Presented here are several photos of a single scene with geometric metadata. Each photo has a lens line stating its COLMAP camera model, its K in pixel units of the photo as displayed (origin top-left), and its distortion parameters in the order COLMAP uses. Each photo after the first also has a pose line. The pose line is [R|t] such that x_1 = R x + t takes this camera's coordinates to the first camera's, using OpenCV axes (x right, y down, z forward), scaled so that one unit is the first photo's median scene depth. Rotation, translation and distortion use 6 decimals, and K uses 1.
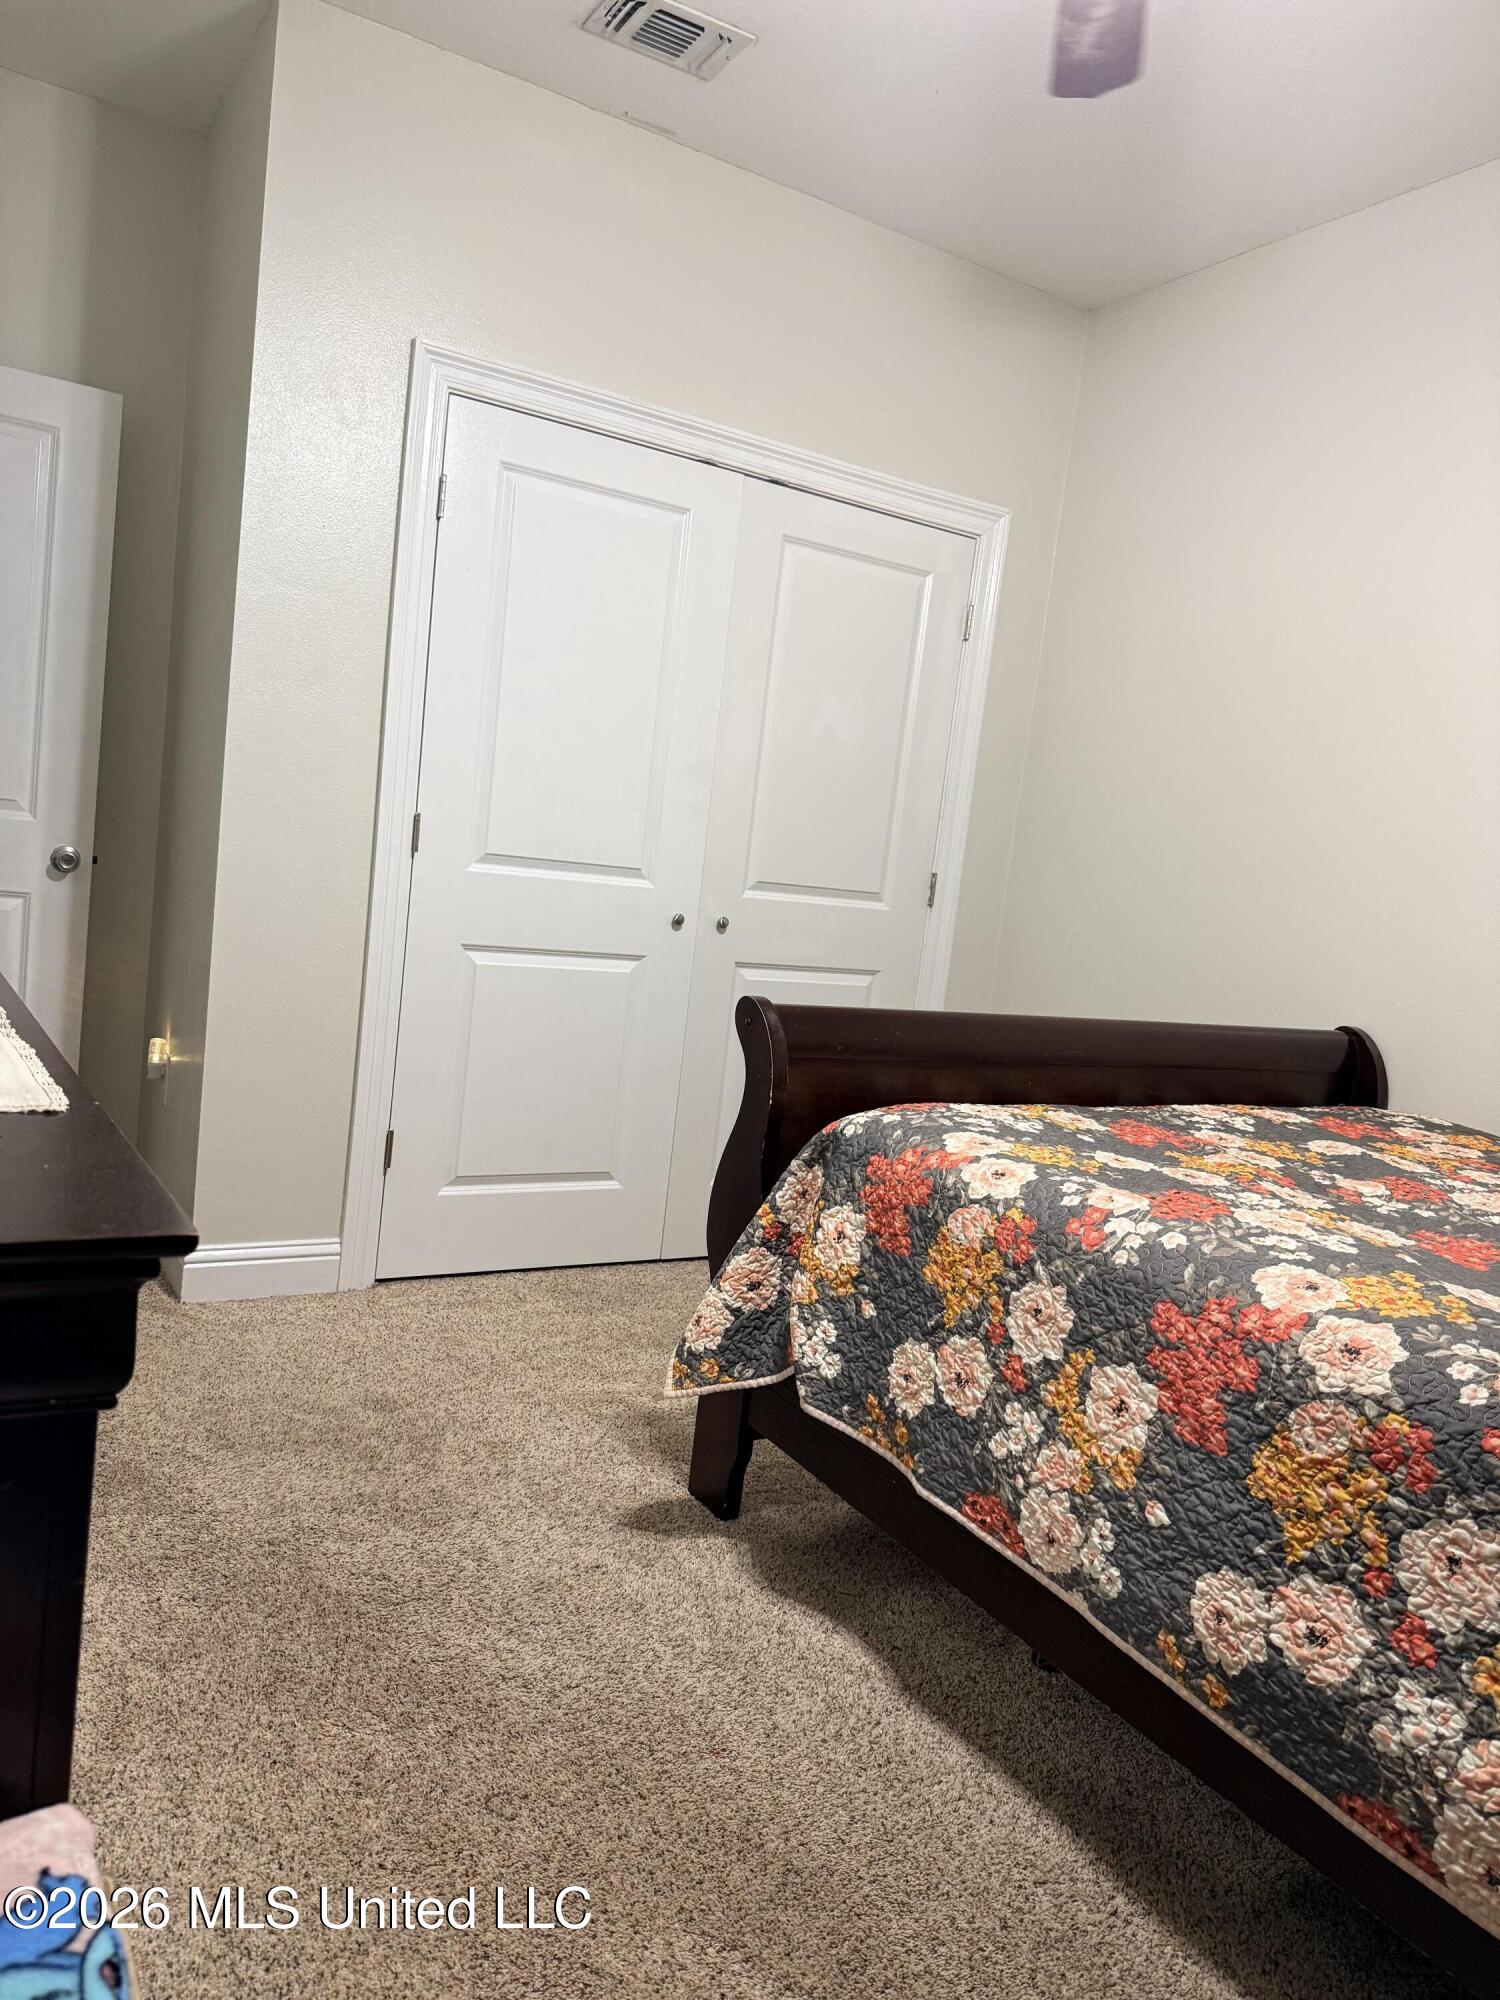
lens RADIAL K [[1409.8, 0, 742.9], [0, 1409.8, 1002.2], [0, 0, 1]] dist [0.068583, -0.074934]
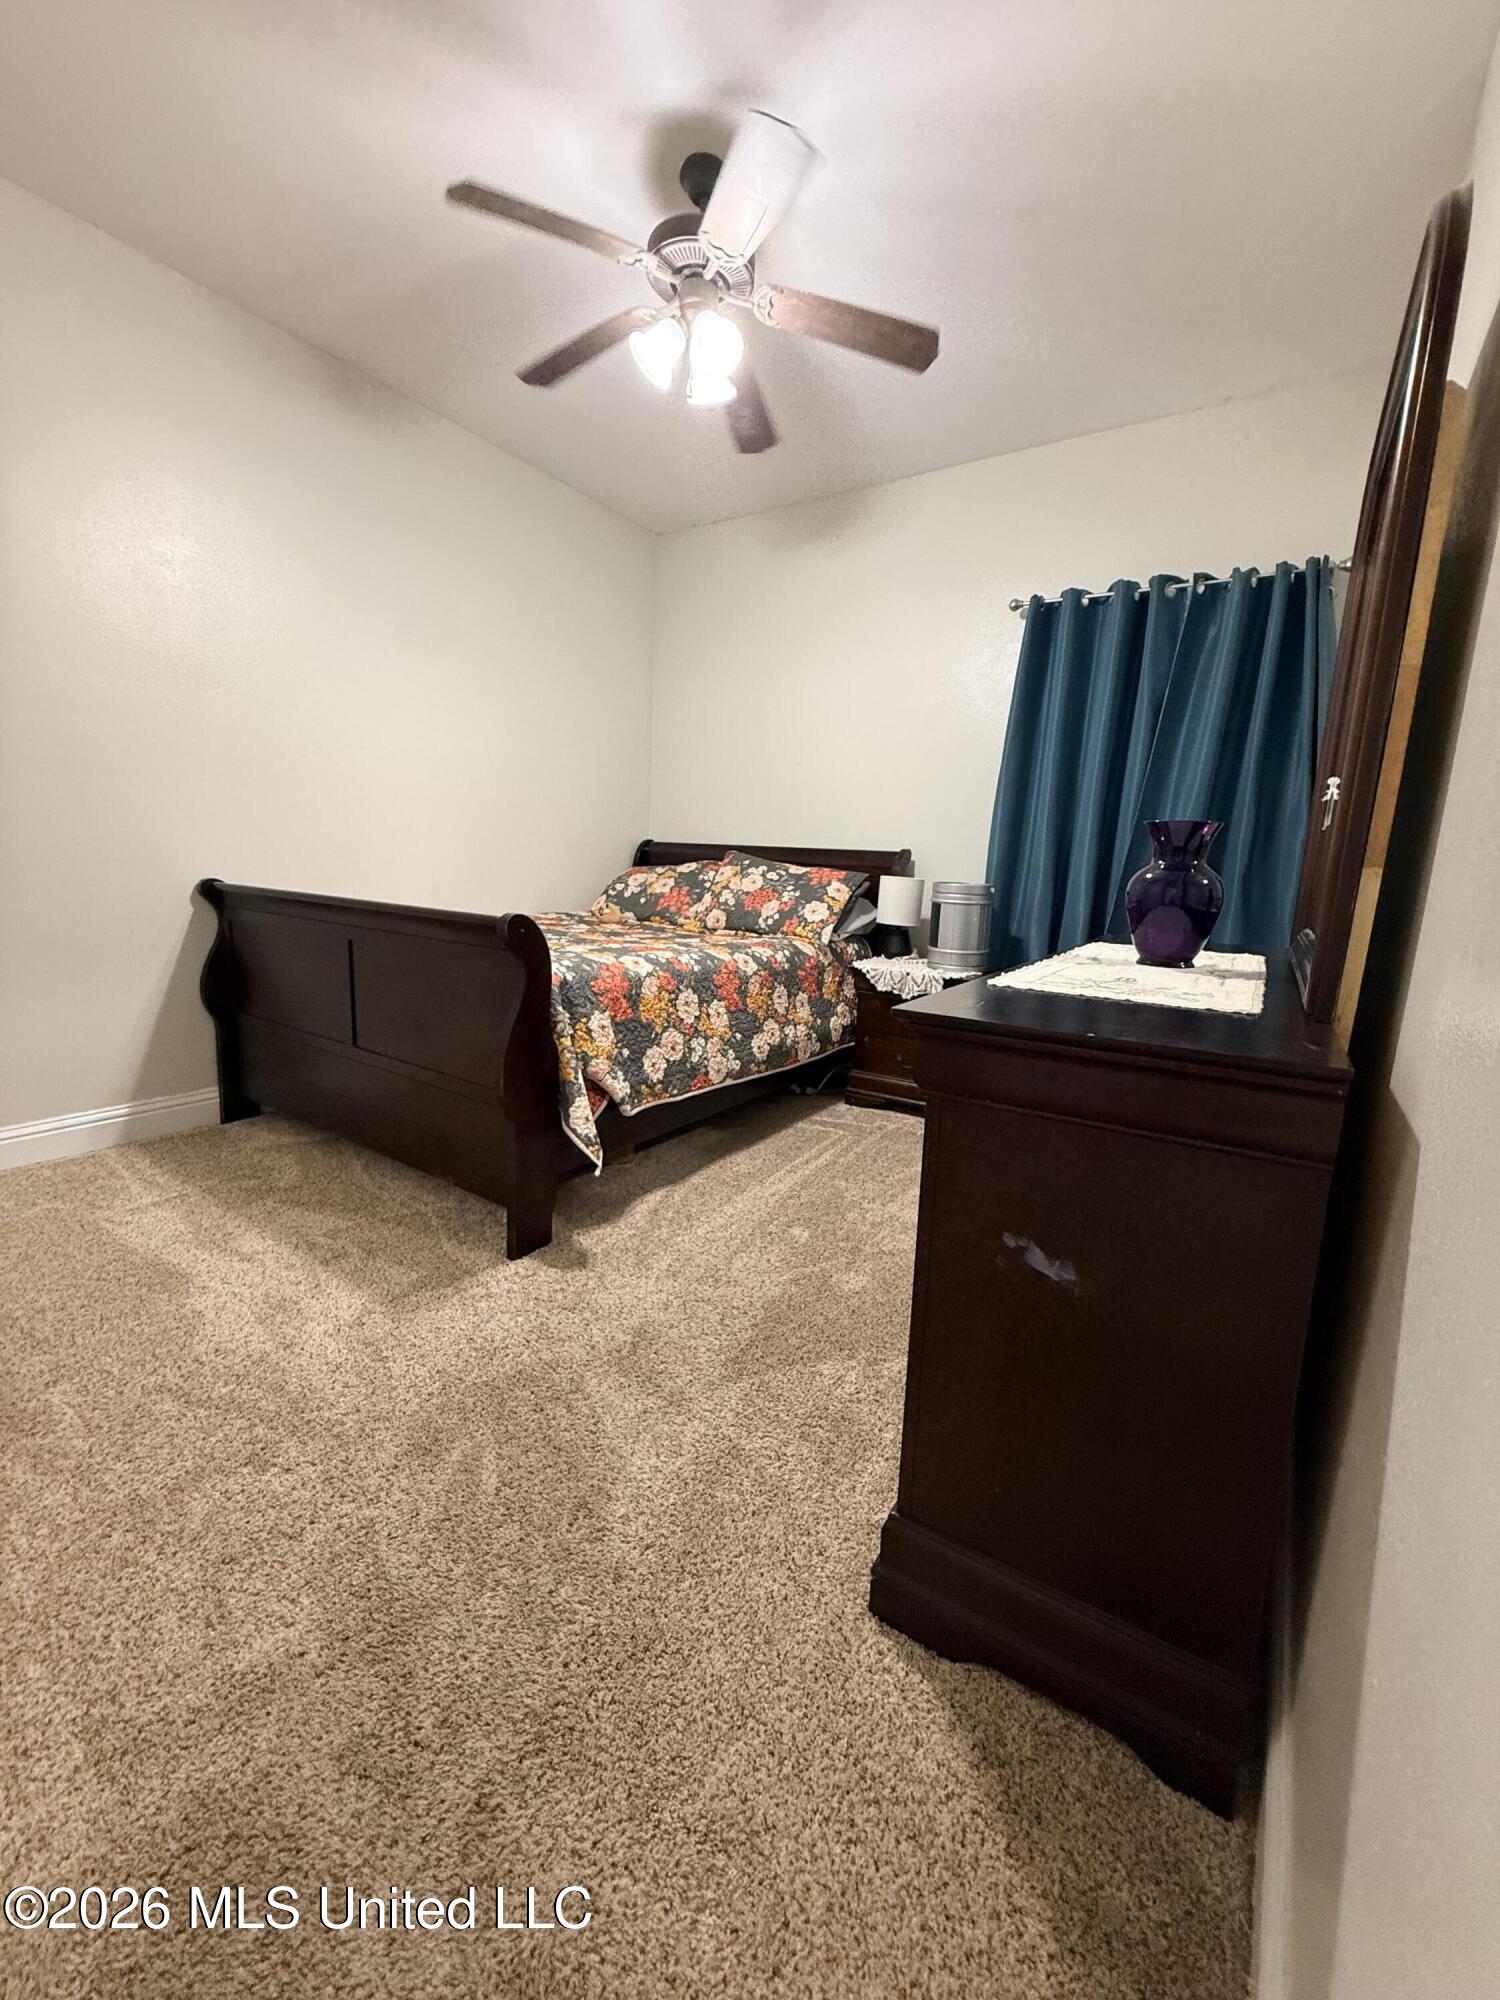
lens RADIAL K [[798.4, 0, 750.6], [0, 798.4, 989.8], [0, 0, 1]] dist [-0.000155, 0.000642]
pose [[-0.407824, -0.281838, 0.868474, -1.048601], [-0.003145, 0.951596, 0.307337, -0.232144], [-0.913055, 0.122608, -0.388970, 1.454132]]
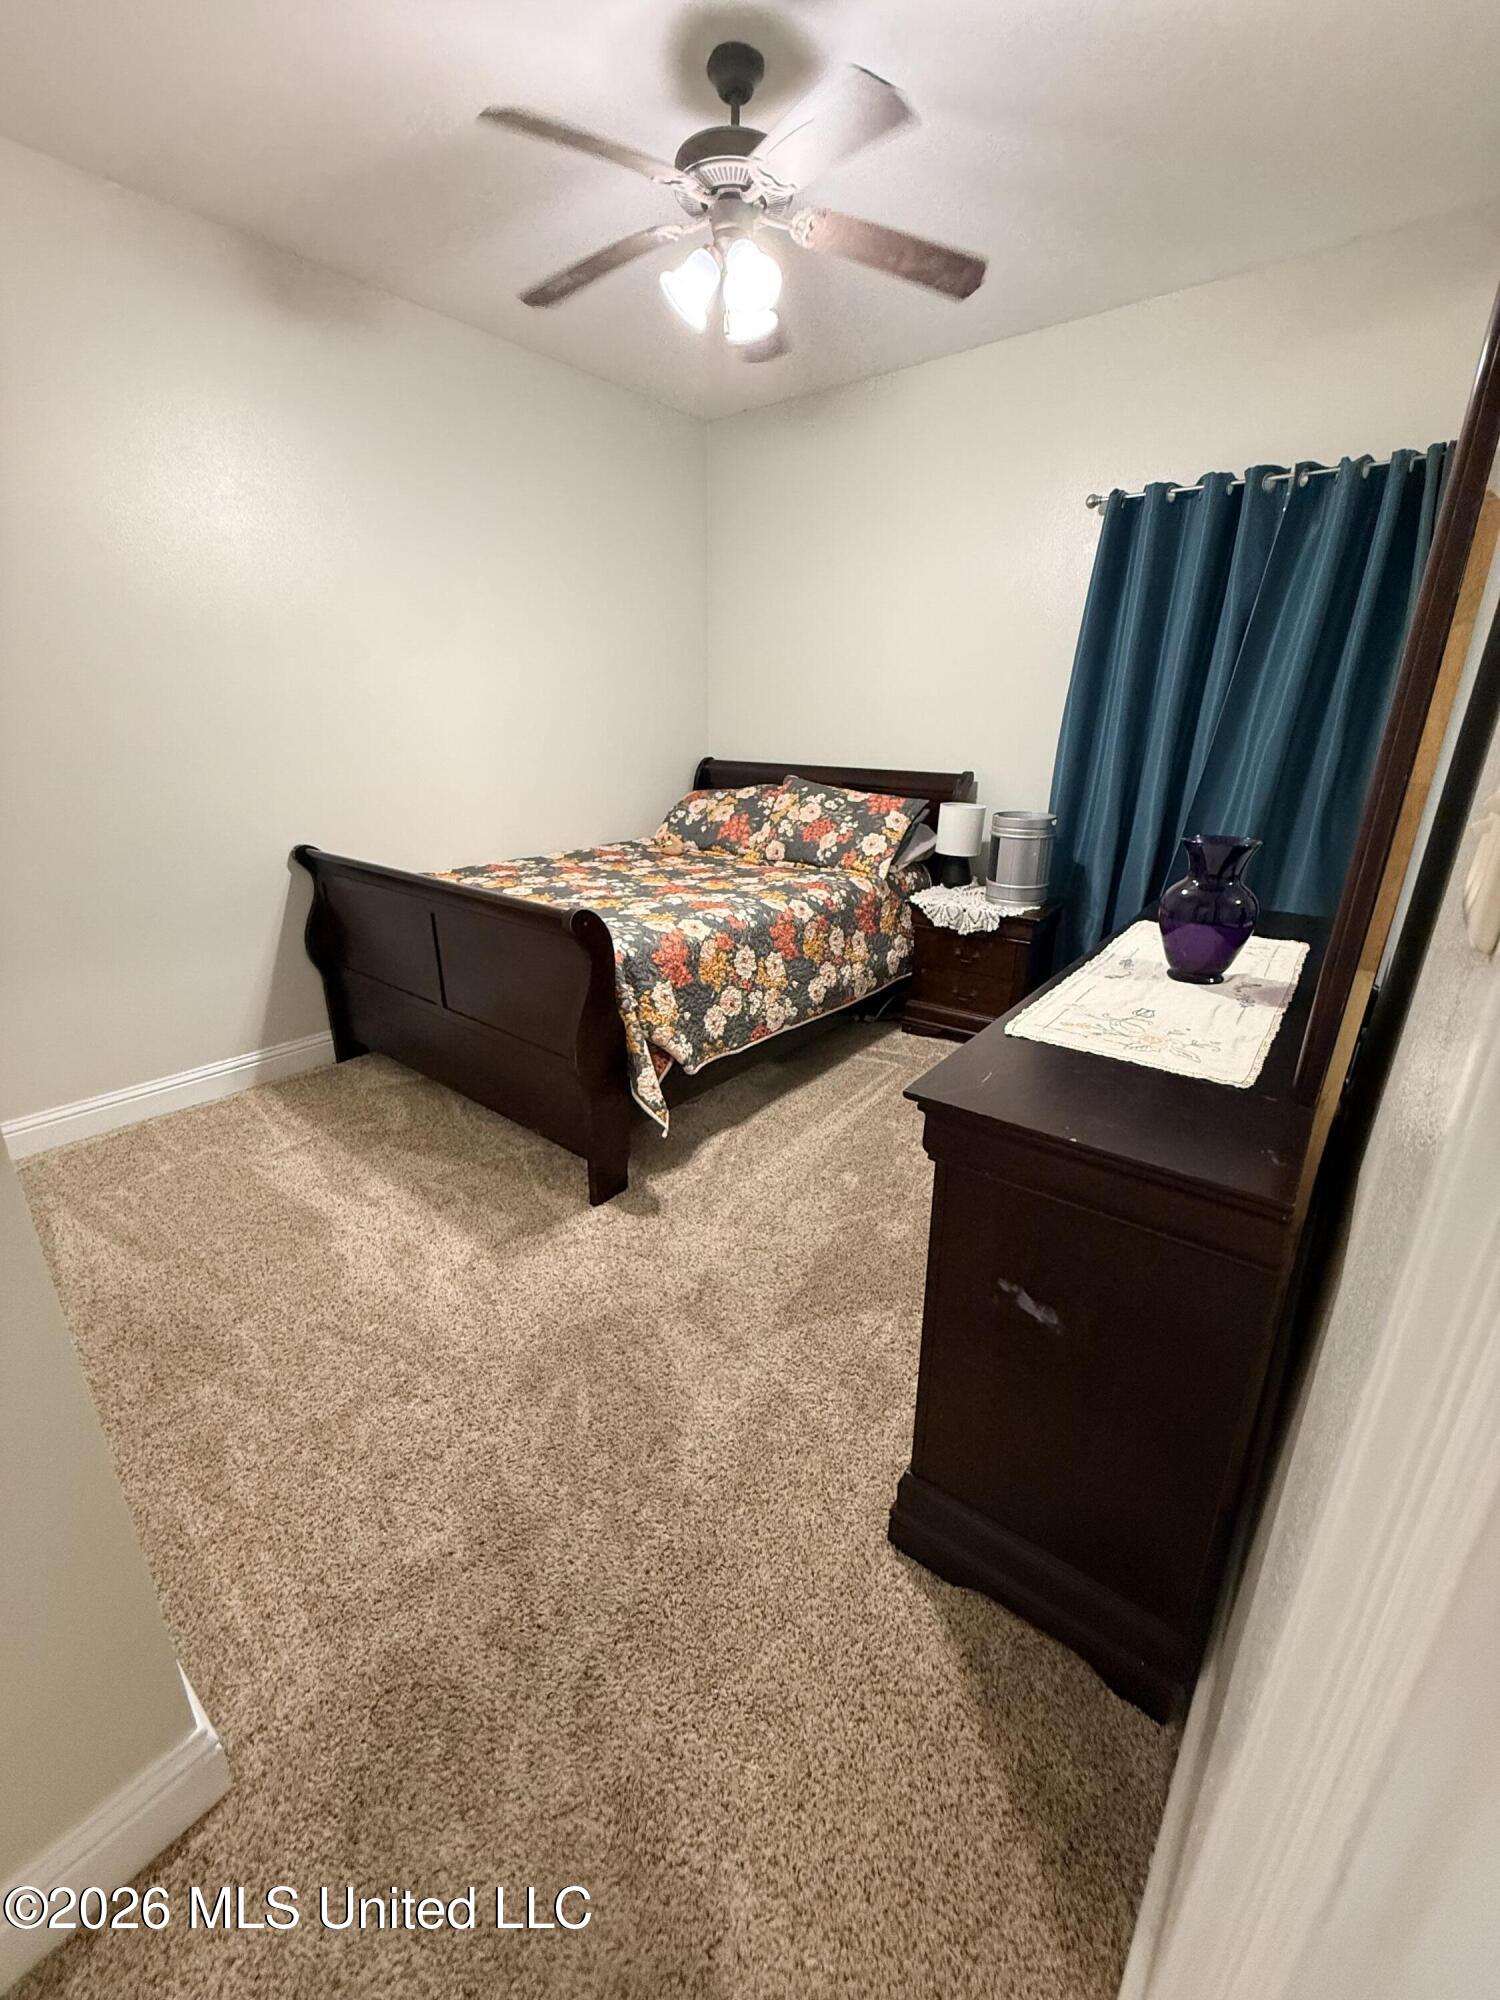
lens RADIAL K [[798.4, 0, 749.6], [0, 798.4, 990.8], [0, 0, 1]] dist [-0.000155, 0.000642]
pose [[-0.333918, -0.419631, 0.844043, -1.064734], [0.049662, 0.886364, 0.460319, -0.407481], [-0.941293, 0.195625, -0.275133, 1.421365]]
